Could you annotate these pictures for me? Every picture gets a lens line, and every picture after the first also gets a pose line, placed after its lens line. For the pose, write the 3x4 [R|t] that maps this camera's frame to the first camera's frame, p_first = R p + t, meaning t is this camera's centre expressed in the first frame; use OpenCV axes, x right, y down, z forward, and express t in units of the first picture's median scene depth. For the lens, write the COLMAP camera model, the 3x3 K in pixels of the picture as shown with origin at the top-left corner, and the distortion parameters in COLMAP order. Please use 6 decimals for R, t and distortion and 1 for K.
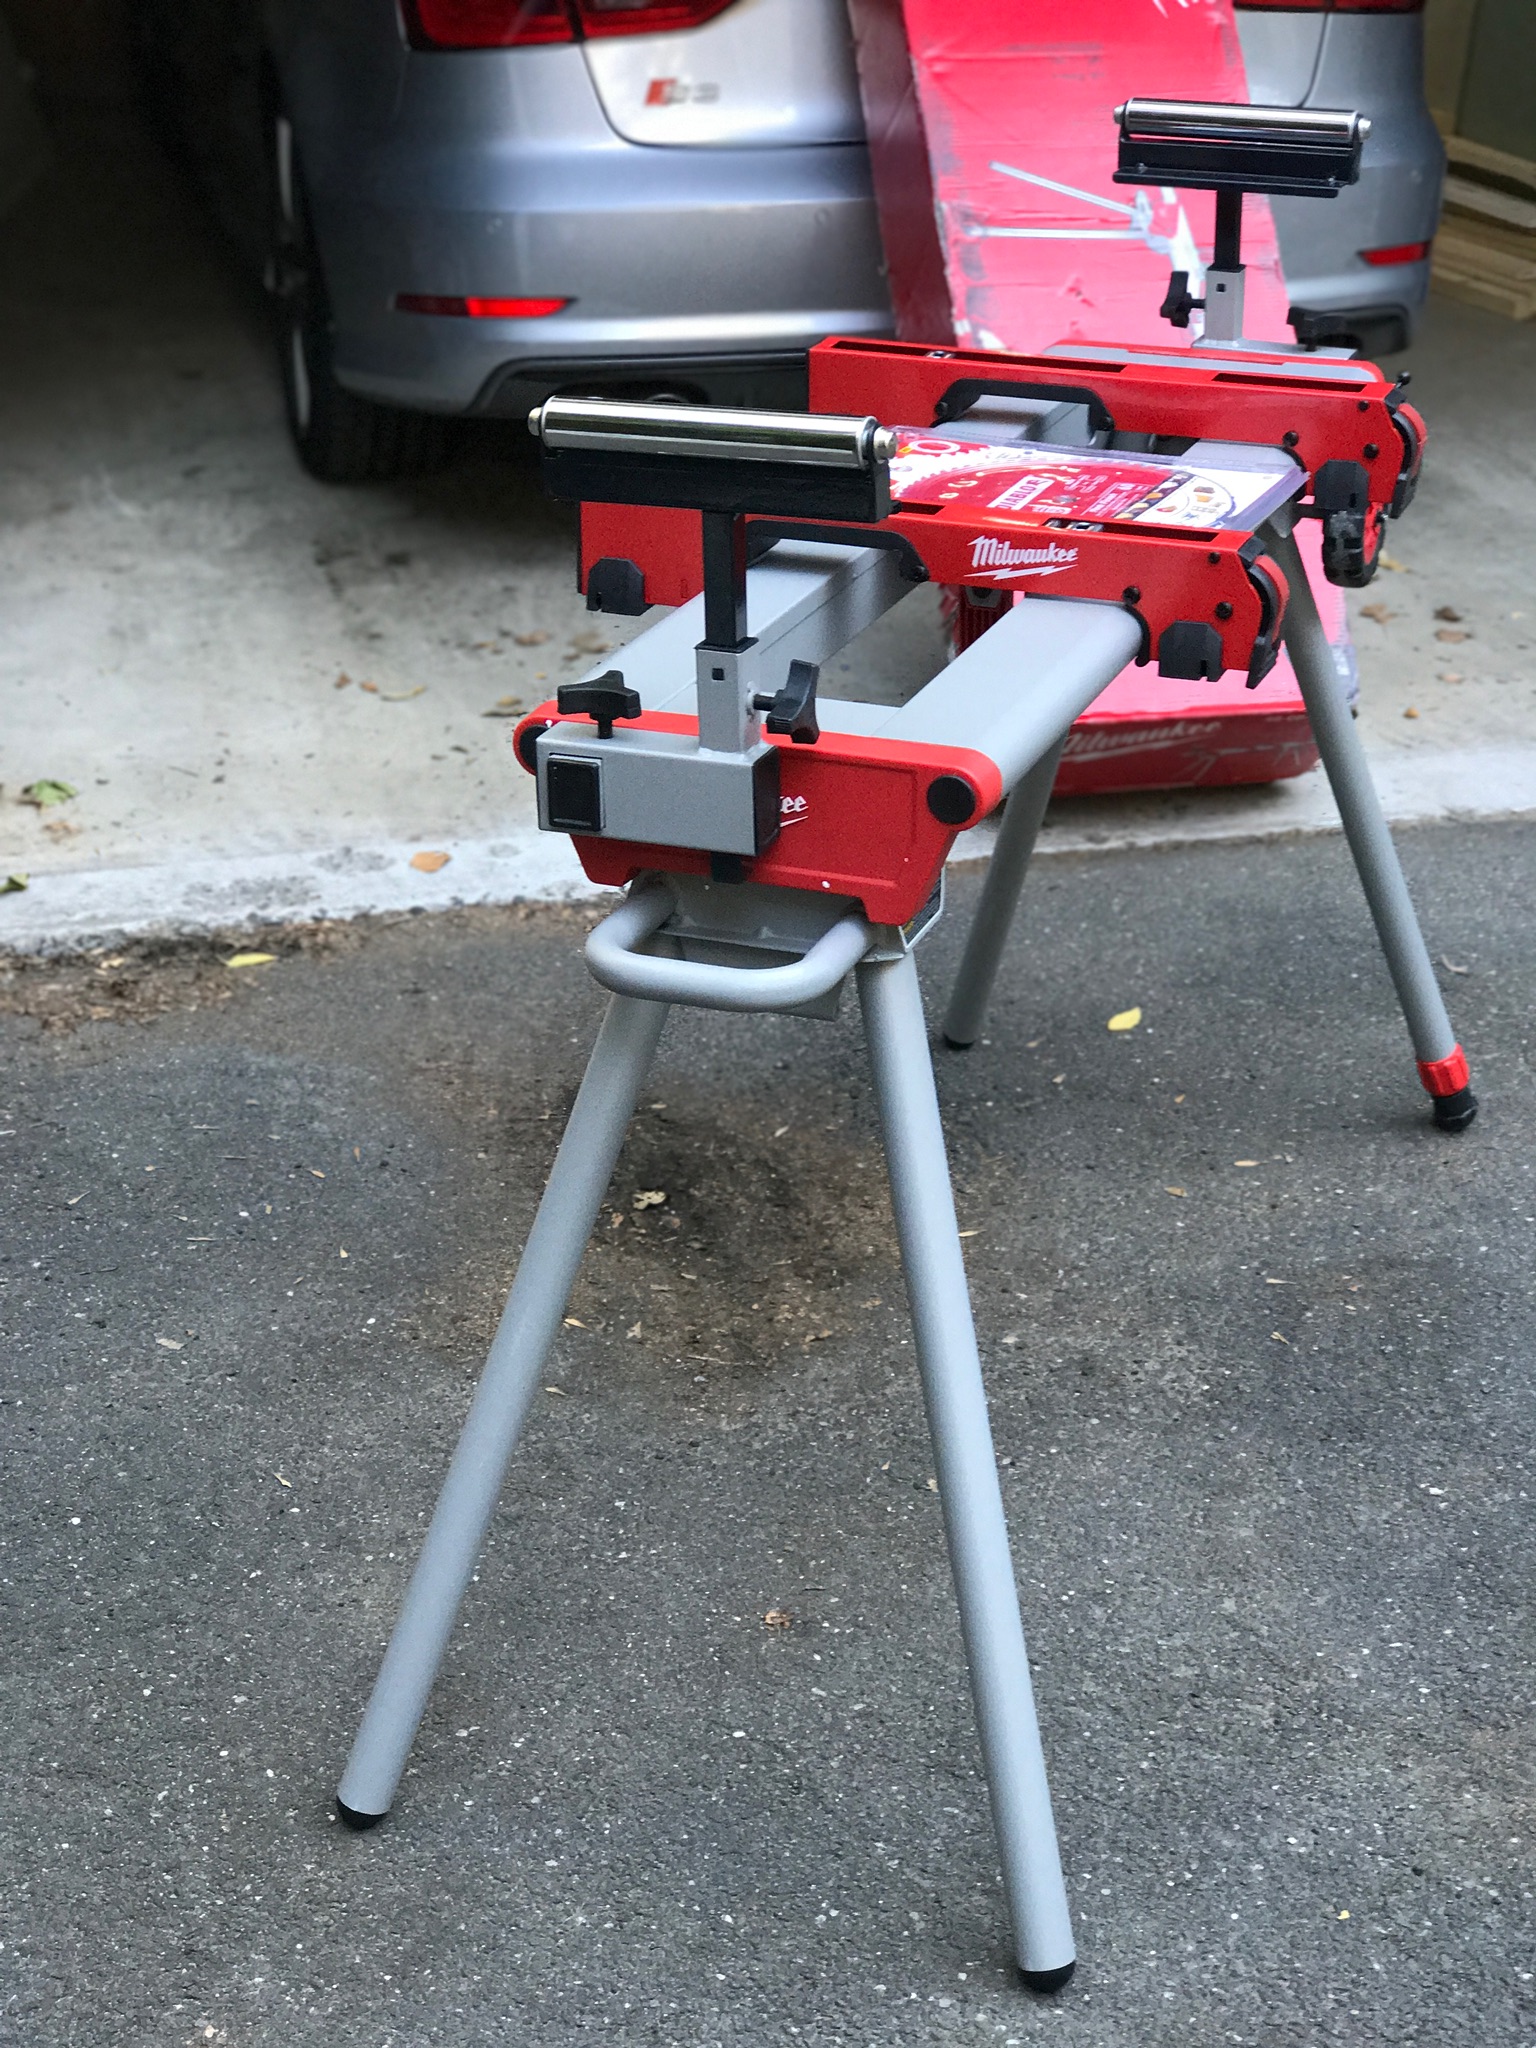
lens RADIAL K [[3378.8, 0, 768.0], [0, 3378.8, 1024.0], [0, 0, 1]] dist [-0.070630, 1.059531]
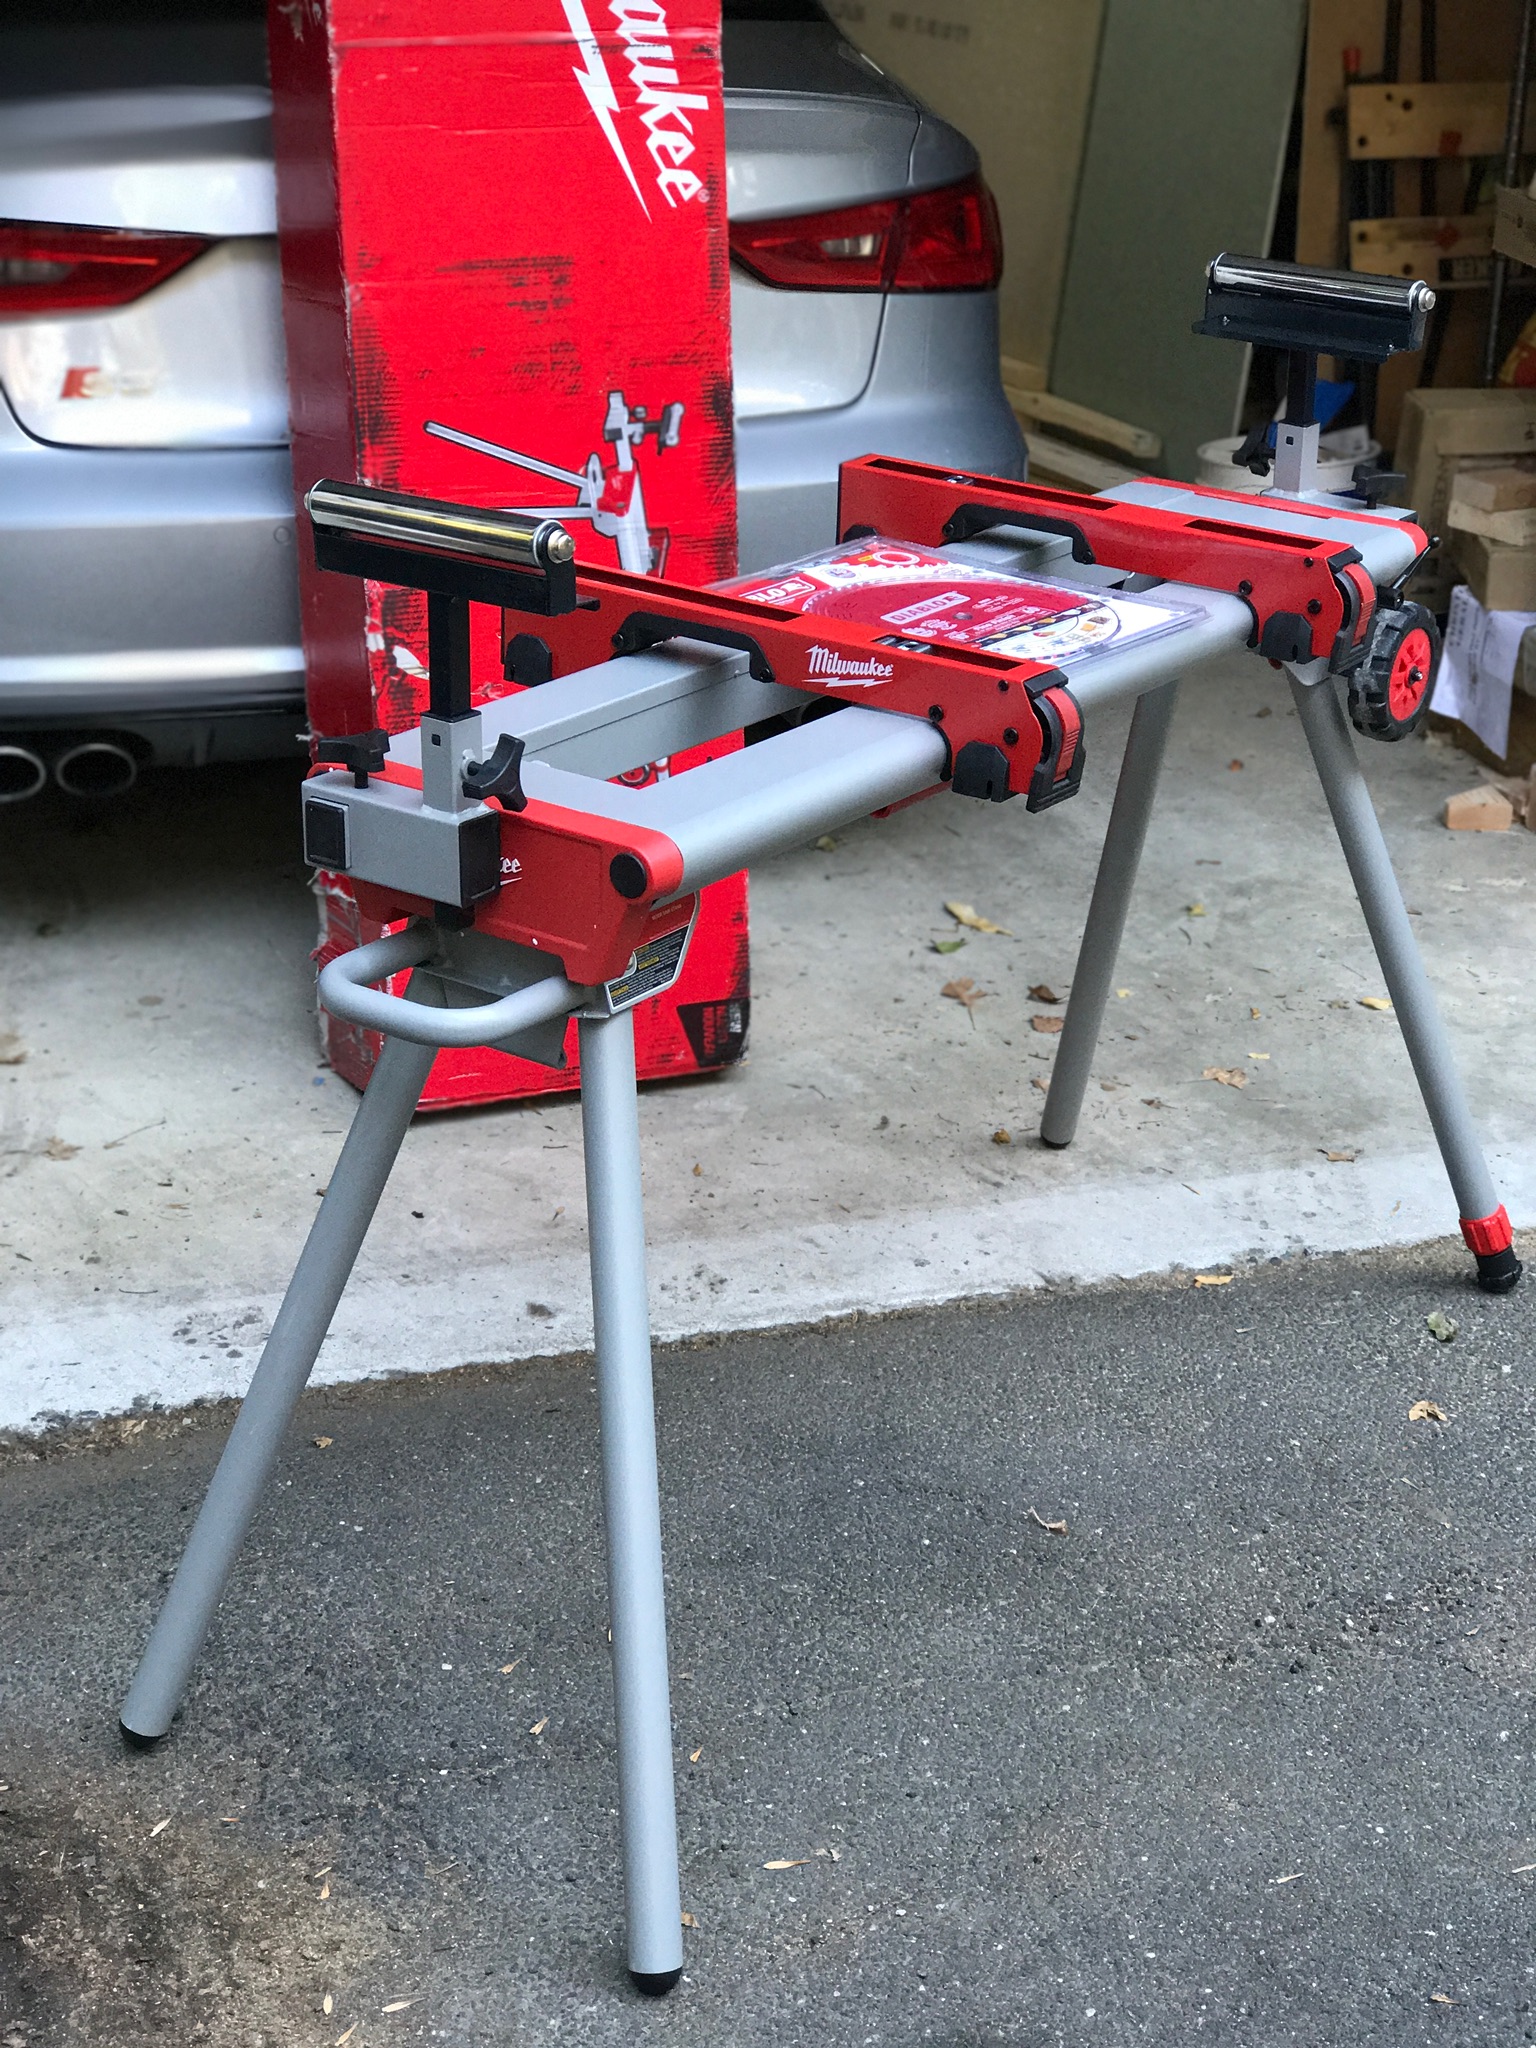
lens RADIAL K [[3378.8, 0, 768.0], [0, 3378.8, 1024.0], [0, 0, 1]] dist [-0.070630, 1.059531]
pose [[0.994090, -0.010422, 0.108054, 0.056622], [0.015307, 0.998893, -0.044485, -0.106493], [-0.107470, 0.045876, 0.993149, 0.230809]]
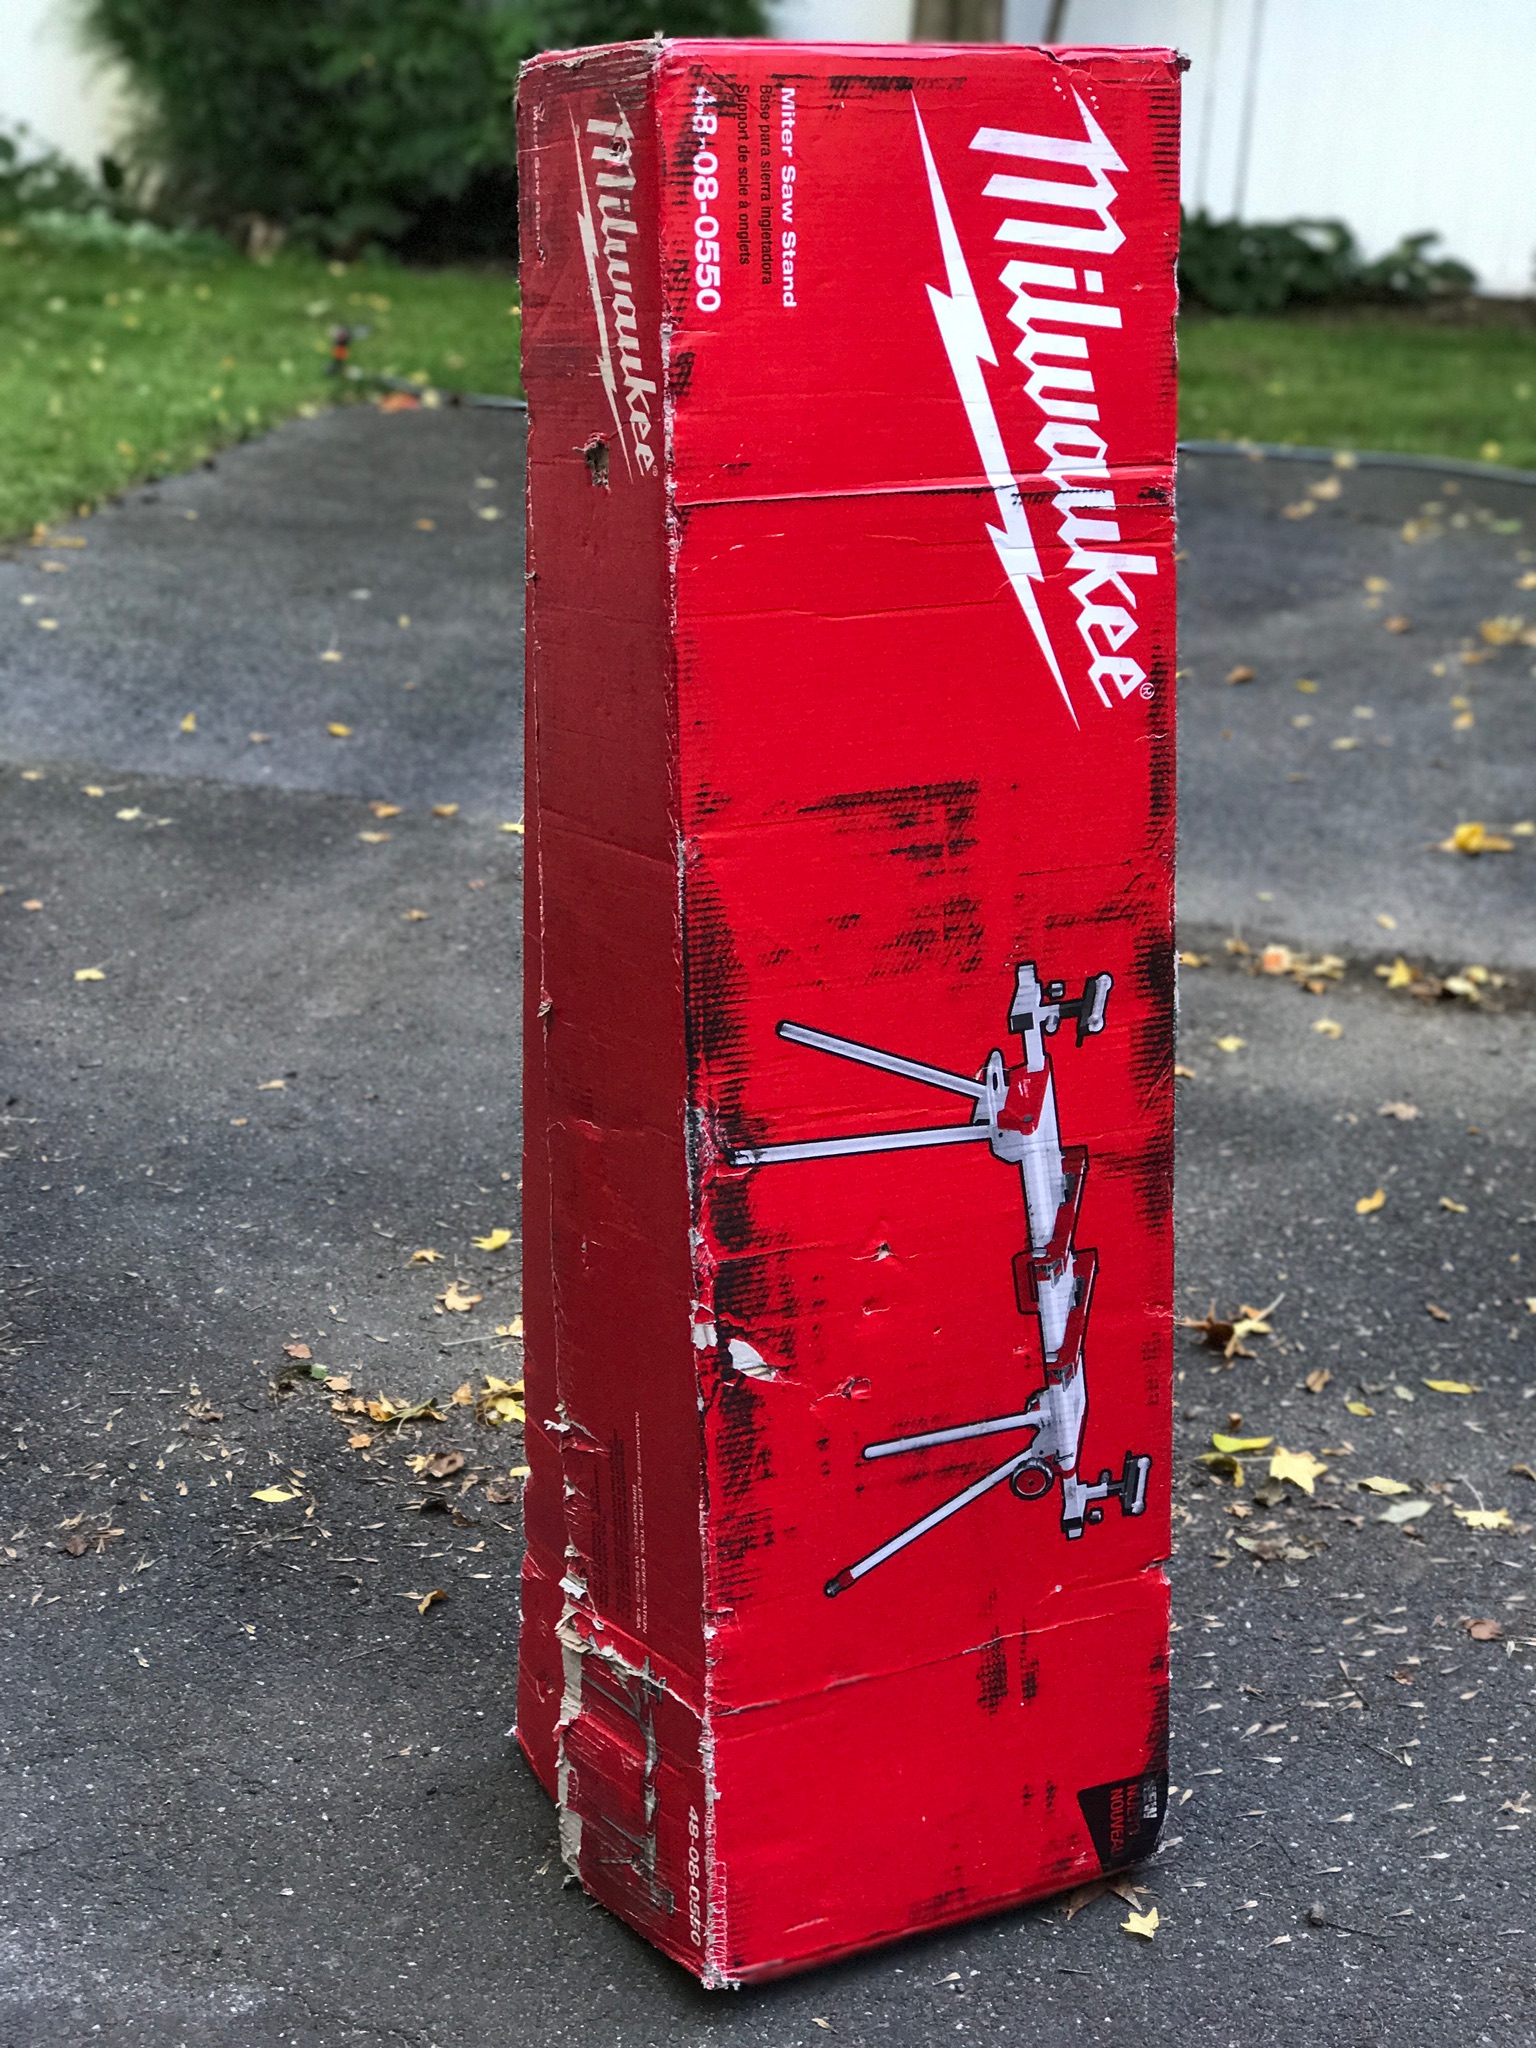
lens RADIAL K [[3378.8, 0, 768.0], [0, 3378.8, 1024.0], [0, 0, 1]] dist [-0.070630, 1.059531]
pose [[0.980773, -0.015595, 0.194527, -0.071328], [0.032850, 0.995771, -0.085792, -0.269808], [-0.192367, 0.090532, 0.977138, 0.544607]]
